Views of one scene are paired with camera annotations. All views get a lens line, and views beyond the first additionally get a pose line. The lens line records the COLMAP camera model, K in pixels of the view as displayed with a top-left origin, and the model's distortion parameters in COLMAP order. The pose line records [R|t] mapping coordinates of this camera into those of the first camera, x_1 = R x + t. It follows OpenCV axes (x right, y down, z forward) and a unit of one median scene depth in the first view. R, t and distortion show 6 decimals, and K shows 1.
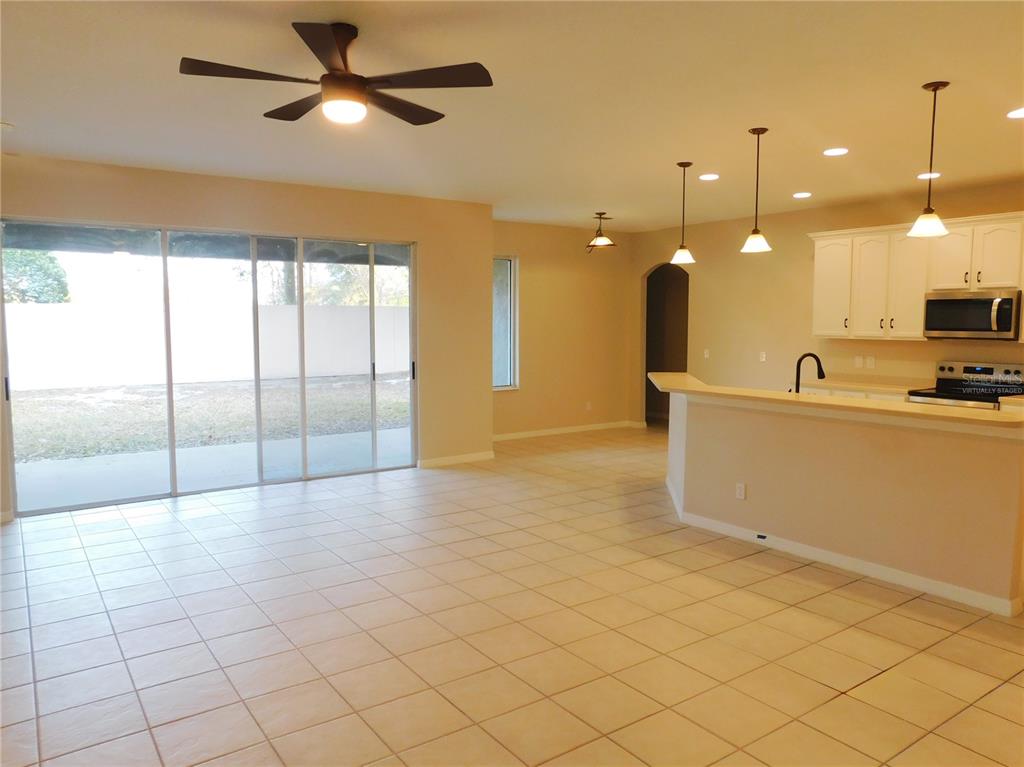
lens RADIAL K [[700.7, 0, 518.5], [0, 700.7, 382.8], [0, 0, 1]] dist [-0.036734, -0.000380]
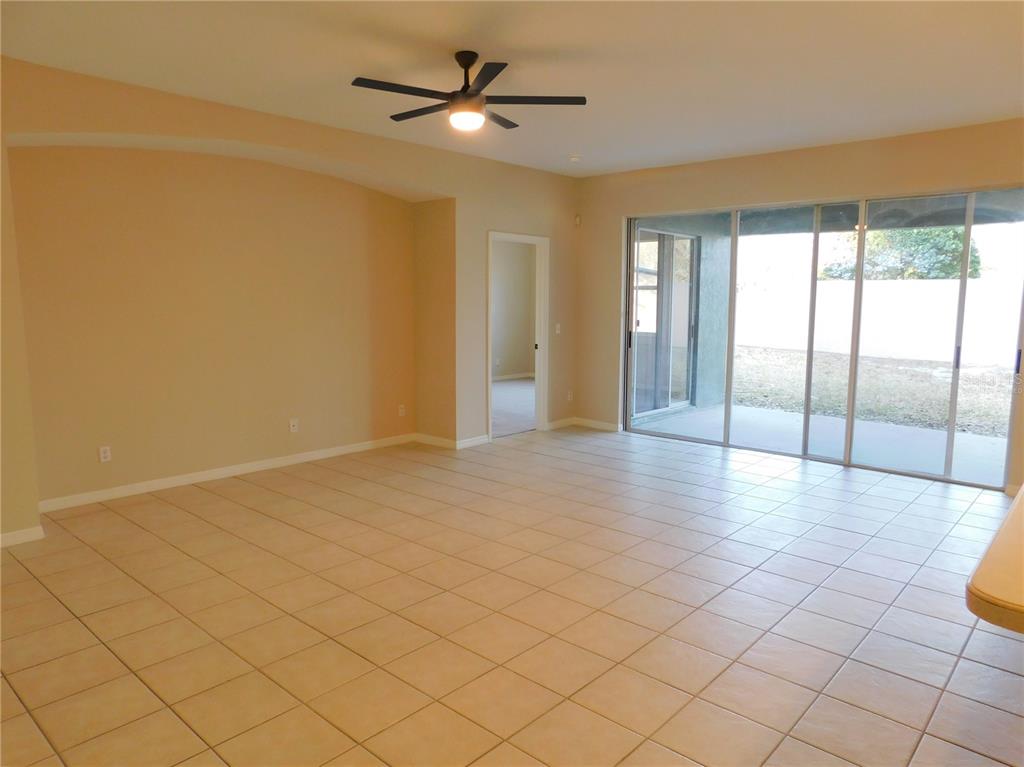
lens RADIAL K [[700.7, 0, 518.5], [0, 700.7, 382.8], [0, 0, 1]] dist [-0.036734, -0.000380]
pose [[0.205585, 0.119807, -0.971278, 0.480661], [-0.090302, 0.990566, 0.103072, -0.024652], [0.974464, 0.066518, 0.214464, 0.372208]]
